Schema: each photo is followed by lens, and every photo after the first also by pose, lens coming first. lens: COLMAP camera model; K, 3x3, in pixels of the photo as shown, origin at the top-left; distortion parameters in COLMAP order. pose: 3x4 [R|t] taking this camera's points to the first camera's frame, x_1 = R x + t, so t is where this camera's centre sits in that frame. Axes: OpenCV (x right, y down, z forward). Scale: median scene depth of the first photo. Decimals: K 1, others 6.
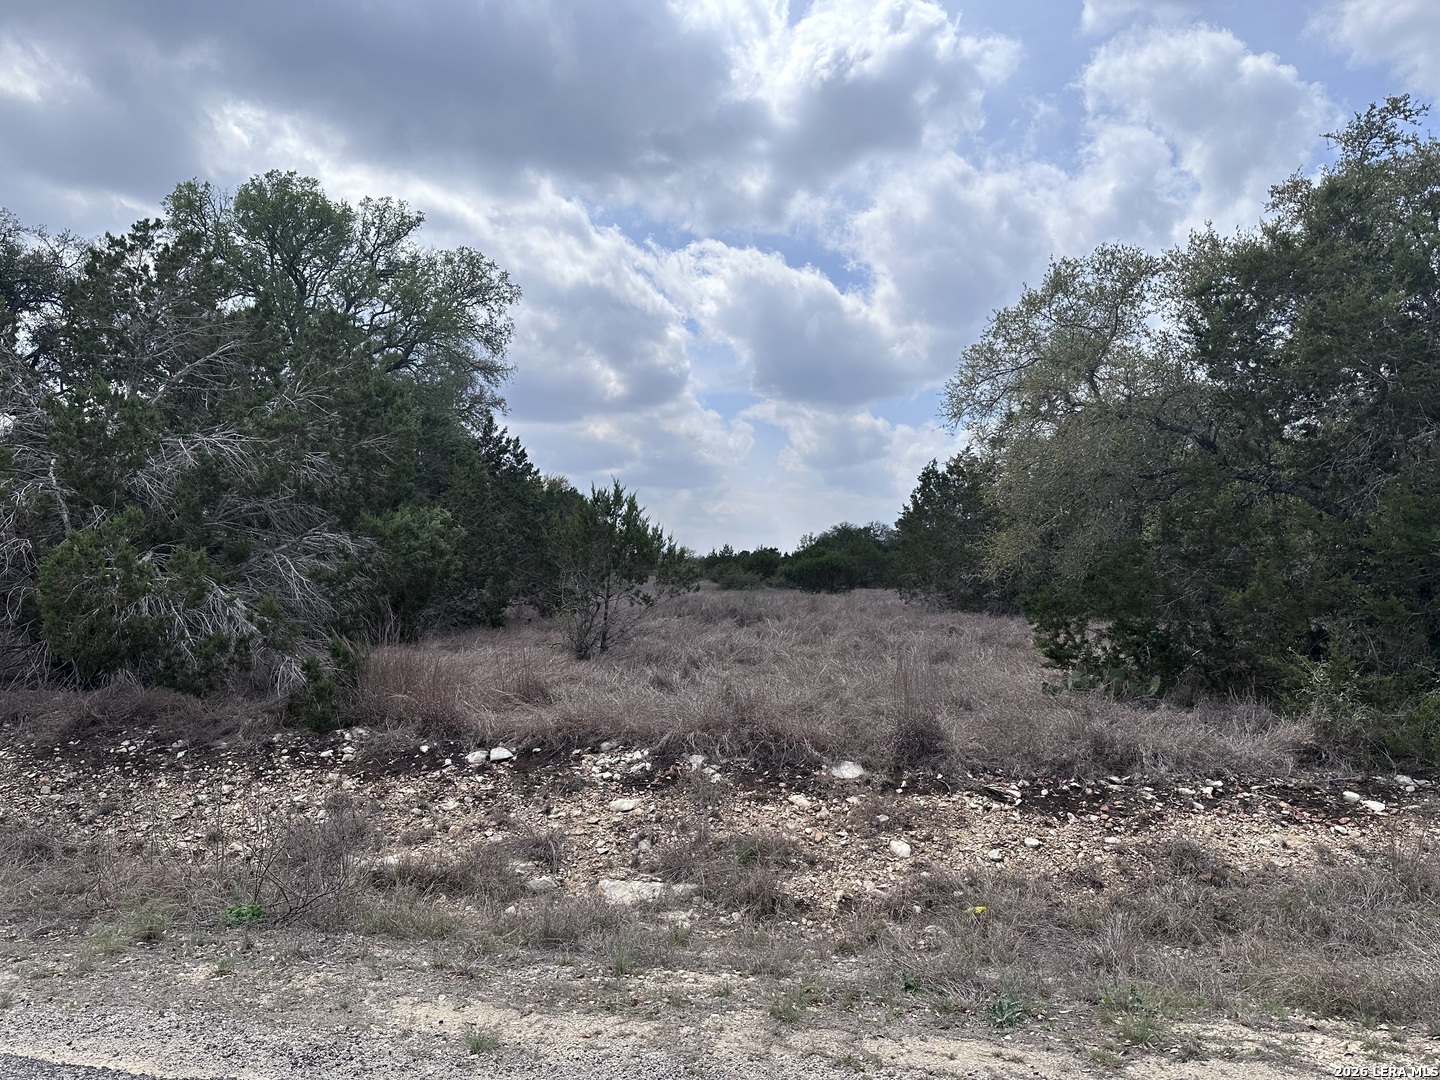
lens RADIAL K [[979.5, 0, 720.0], [0, 979.5, 540.0], [0, 0, 1]] dist [0.007920, 0.001082]
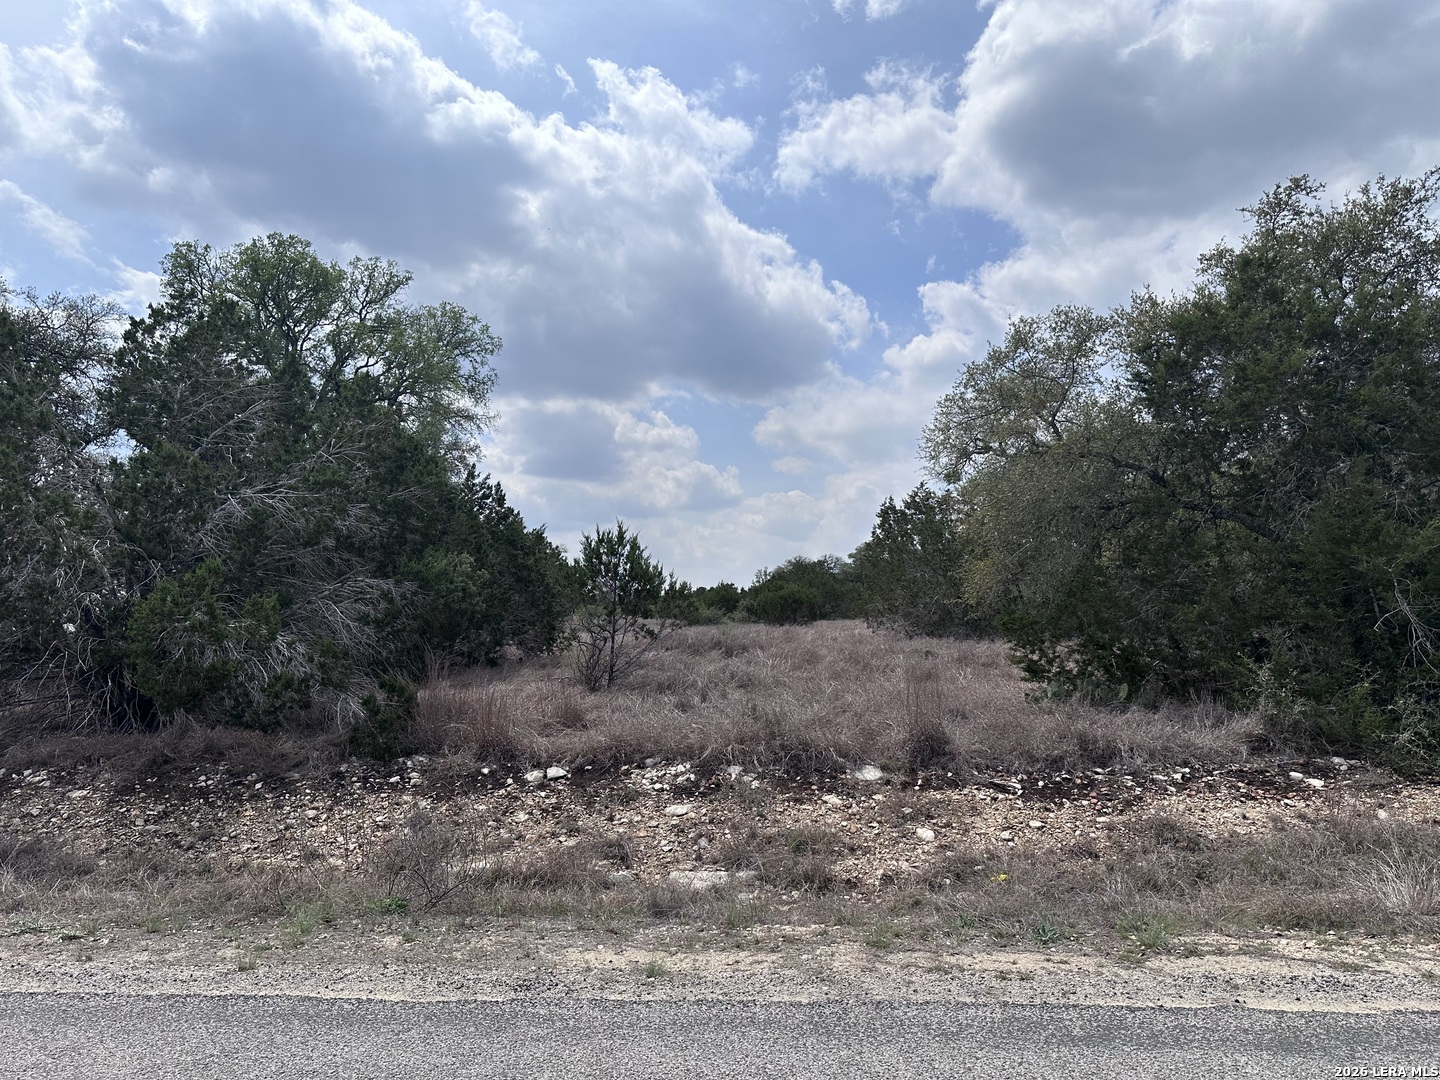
lens RADIAL K [[989.8, 0, 722.1], [0, 989.8, 536.2], [0, 0, 1]] dist [0.018761, -0.002361]
pose [[0.997782, -0.025730, 0.061396, -0.090845], [0.028220, 0.998799, -0.040044, 0.000705], [-0.060291, 0.041688, 0.997310, -0.133166]]
